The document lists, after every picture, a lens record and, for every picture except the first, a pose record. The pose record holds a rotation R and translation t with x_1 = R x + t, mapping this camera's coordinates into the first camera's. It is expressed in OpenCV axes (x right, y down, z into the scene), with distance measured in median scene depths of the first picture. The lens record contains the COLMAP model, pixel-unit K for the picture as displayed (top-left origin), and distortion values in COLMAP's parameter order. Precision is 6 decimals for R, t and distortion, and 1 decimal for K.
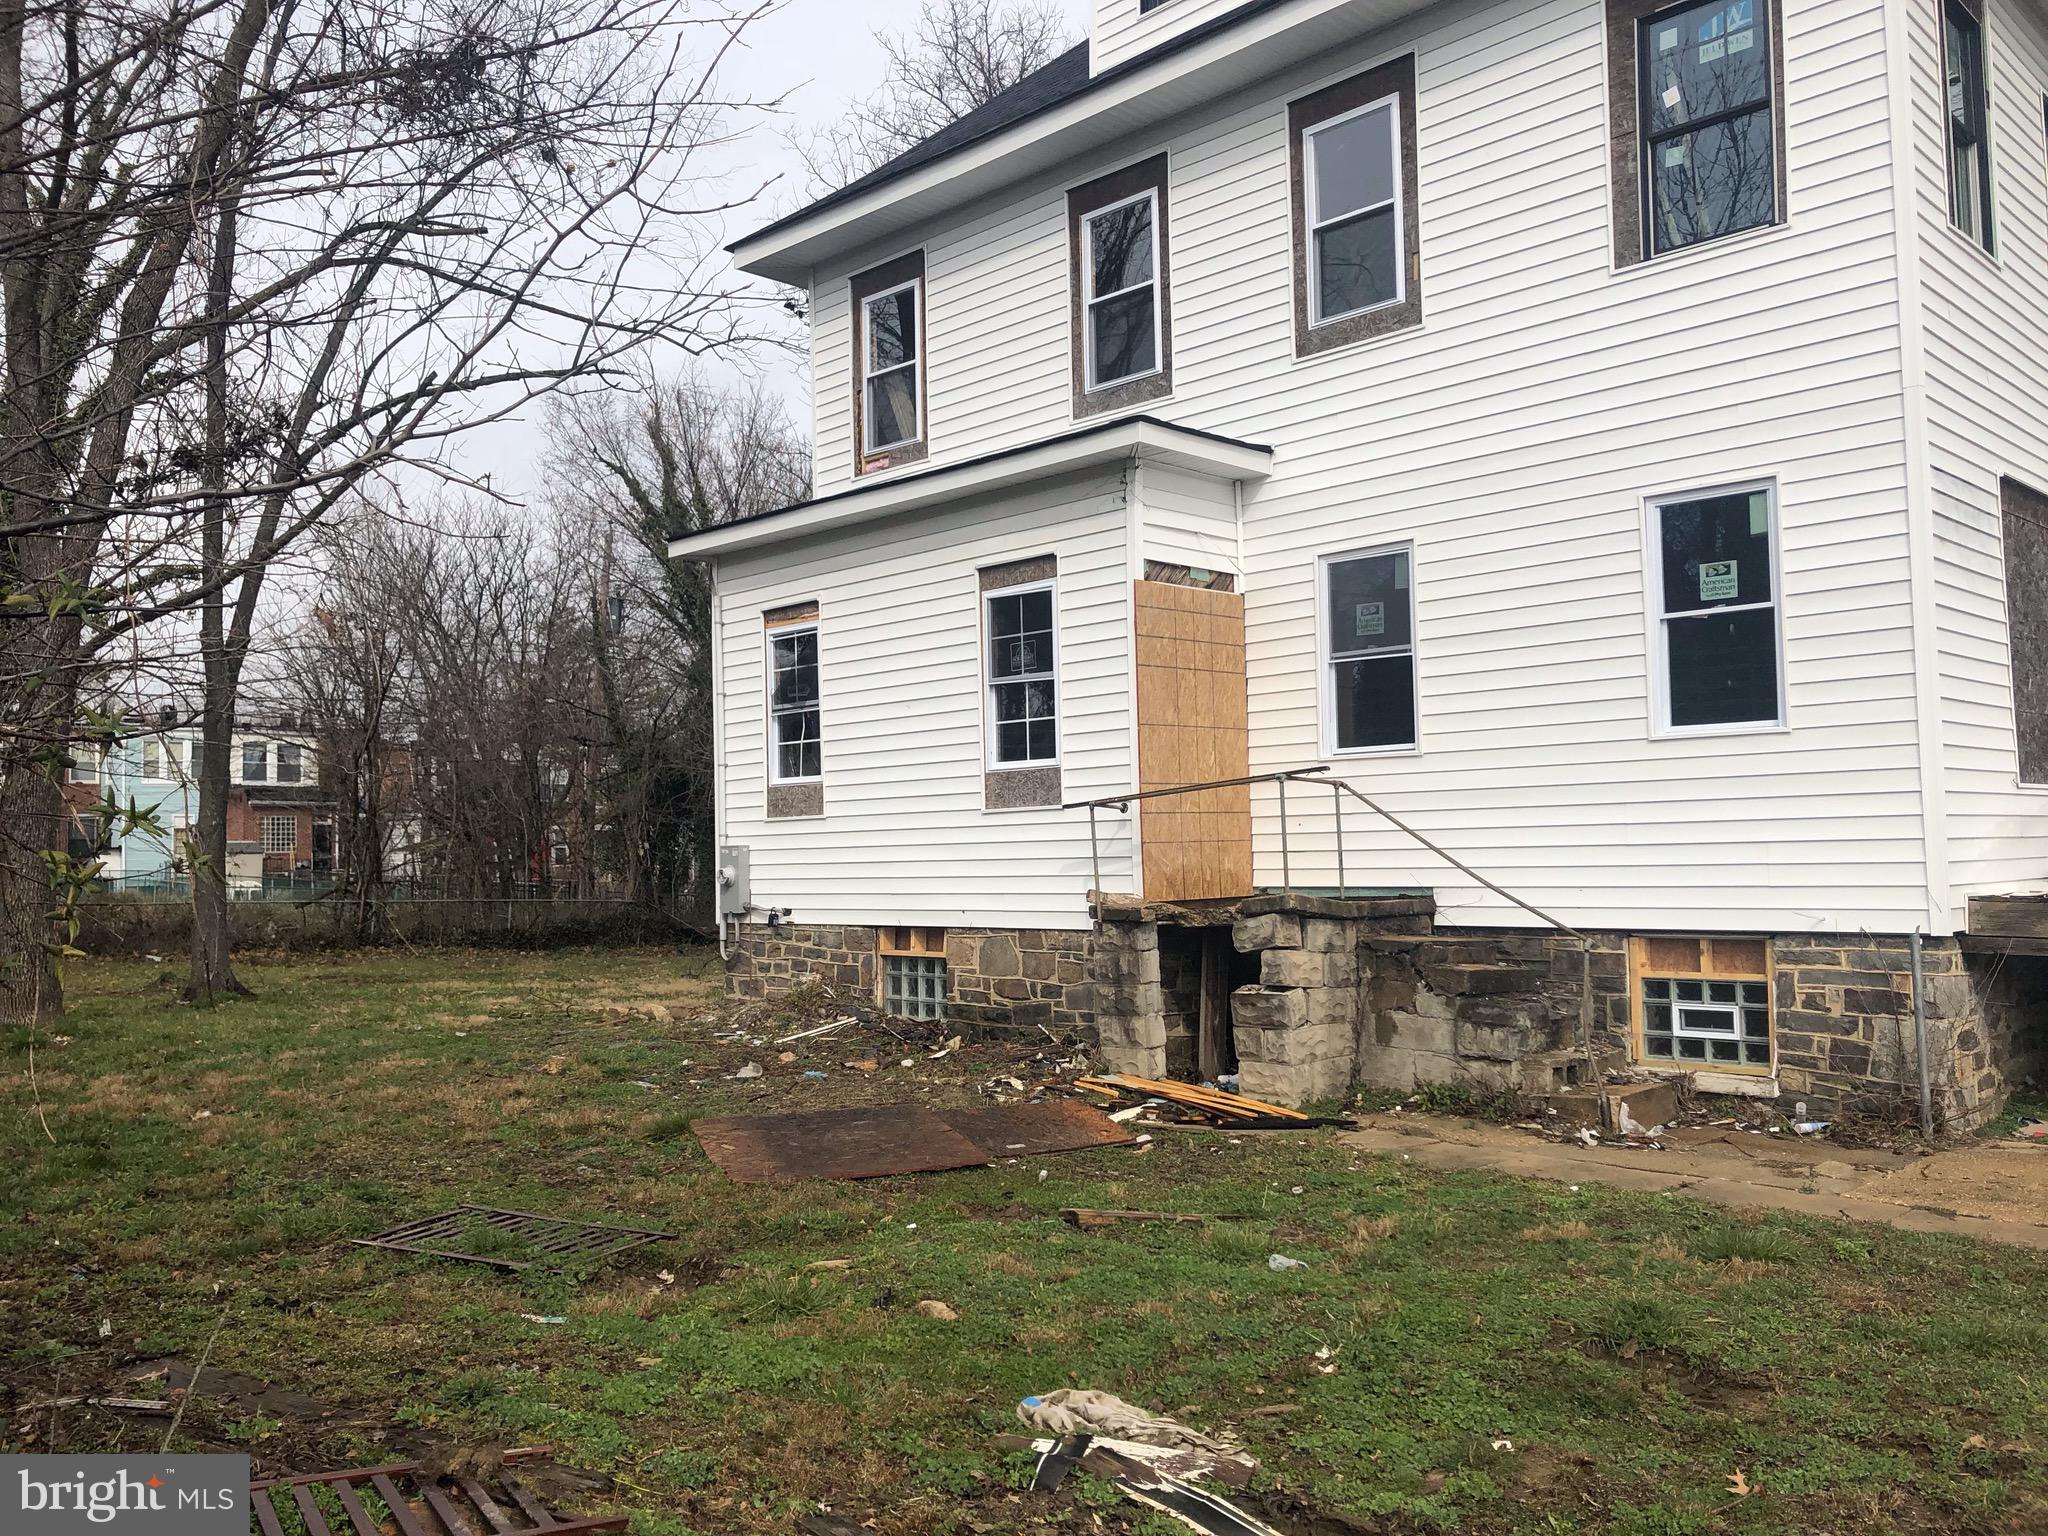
lens RADIAL K [[1670.7, 0, 1017.4], [0, 1670.7, 761.0], [0, 0, 1]] dist [0.007576, -0.002278]
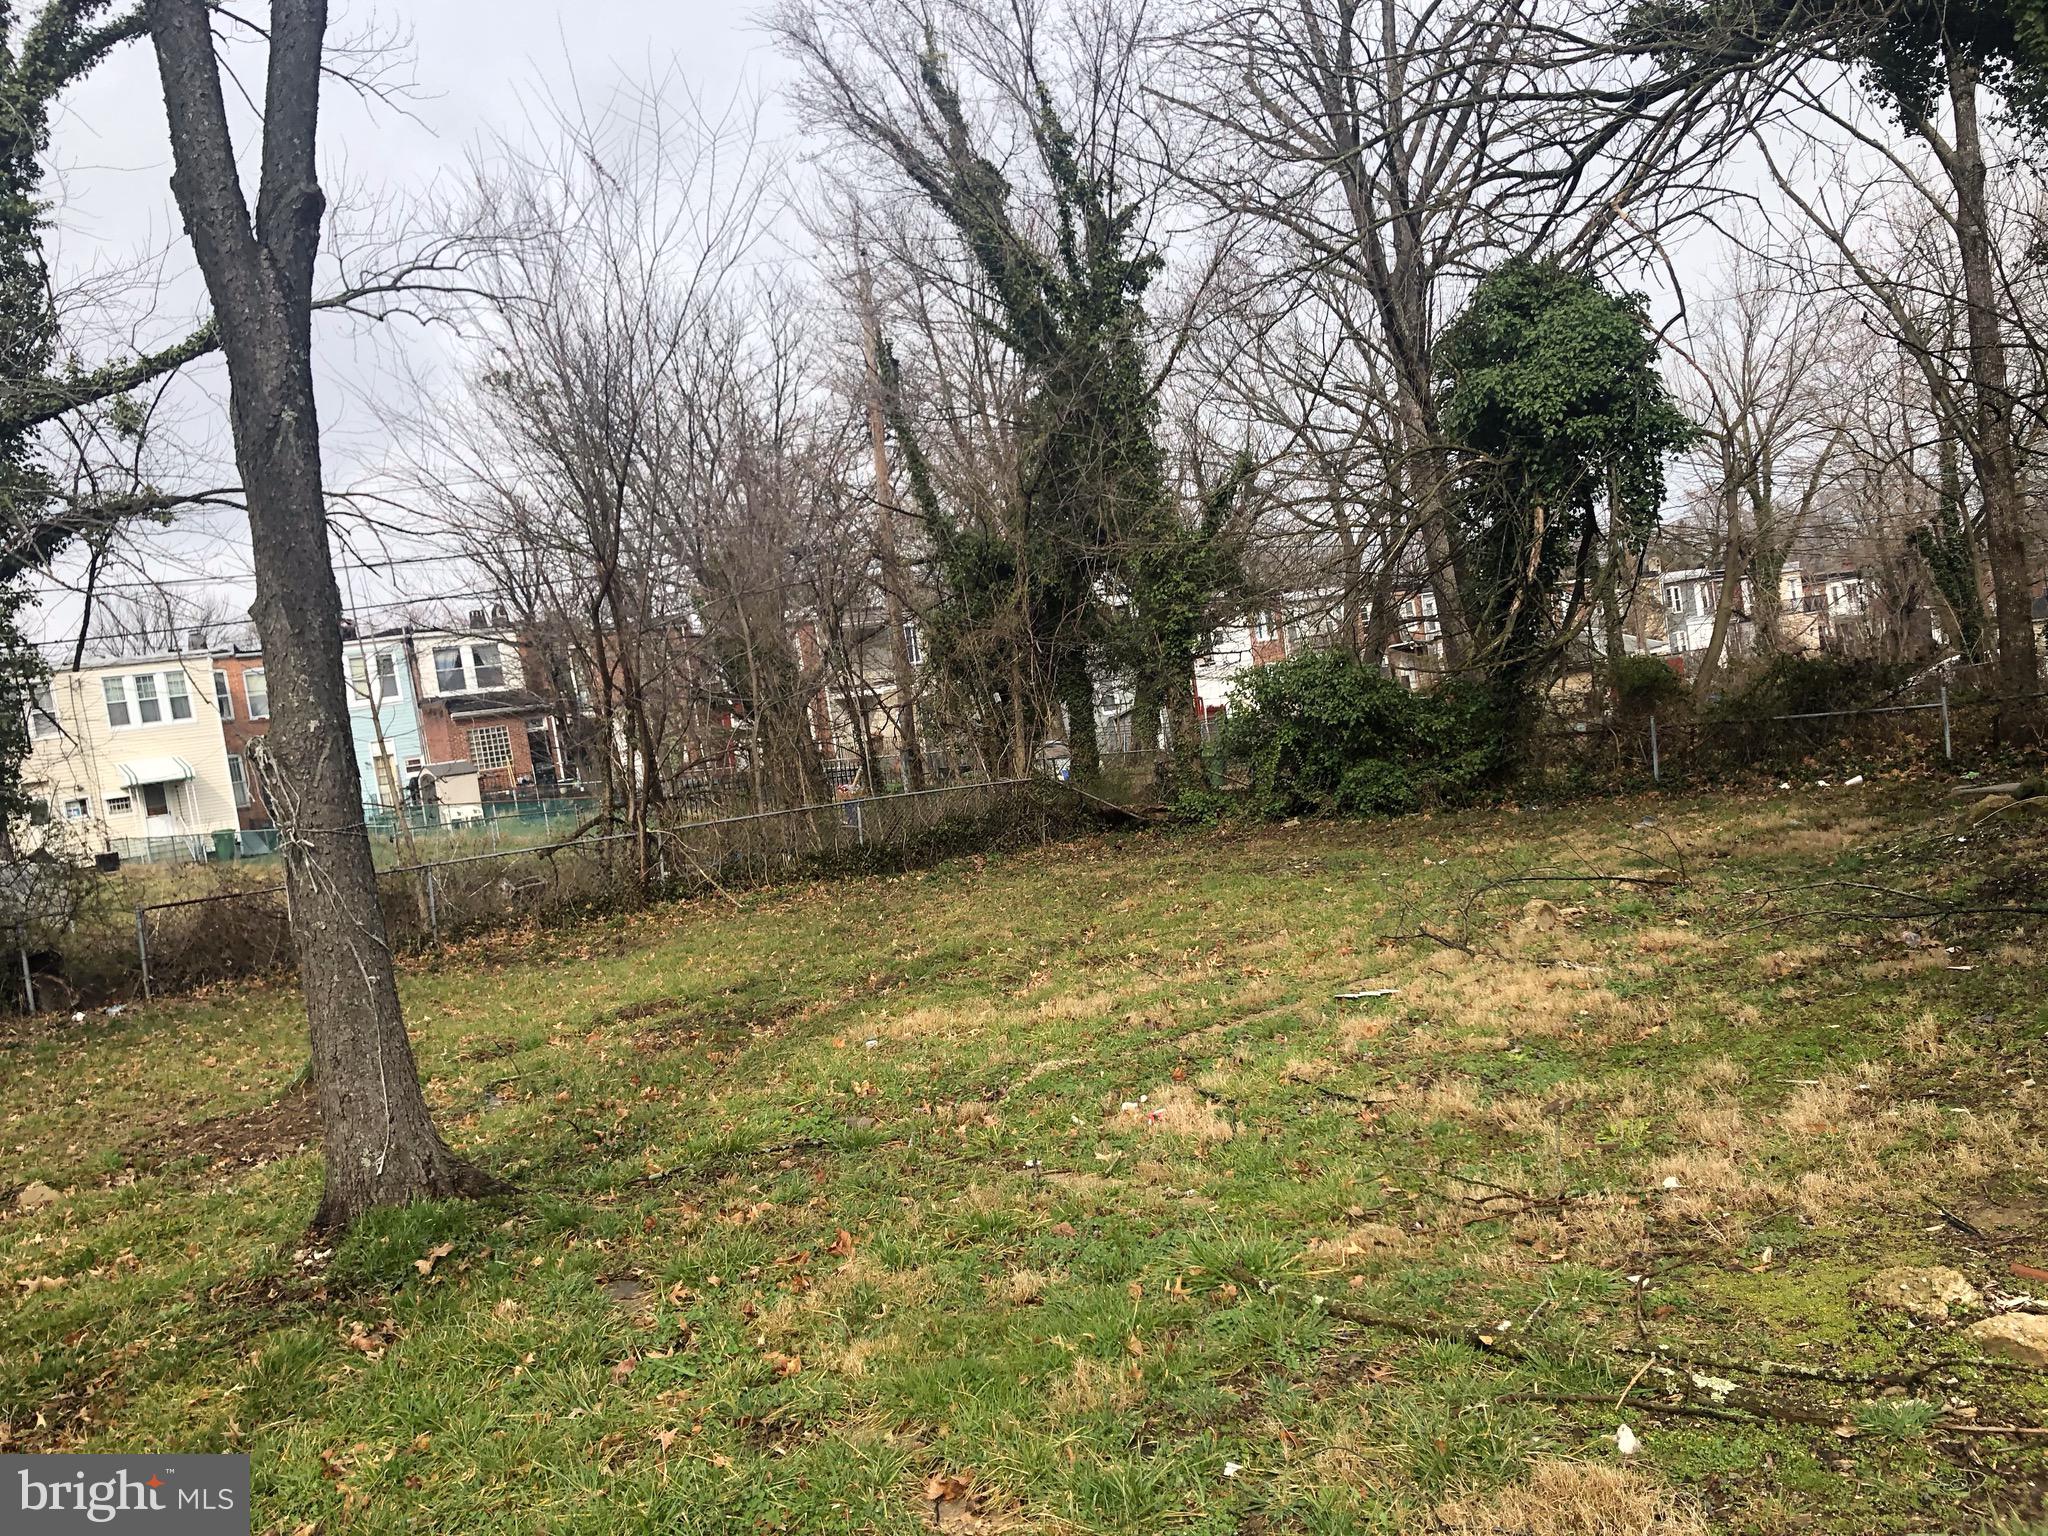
lens RADIAL K [[1670.7, 0, 1032.5], [0, 1670.7, 771.2], [0, 0, 1]] dist [0.007576, -0.002278]
pose [[0.986639, -0.124340, -0.105272, -0.188039], [0.134708, 0.986039, 0.097881, 0.021789], [0.091632, -0.110754, 0.989615, 0.421306]]
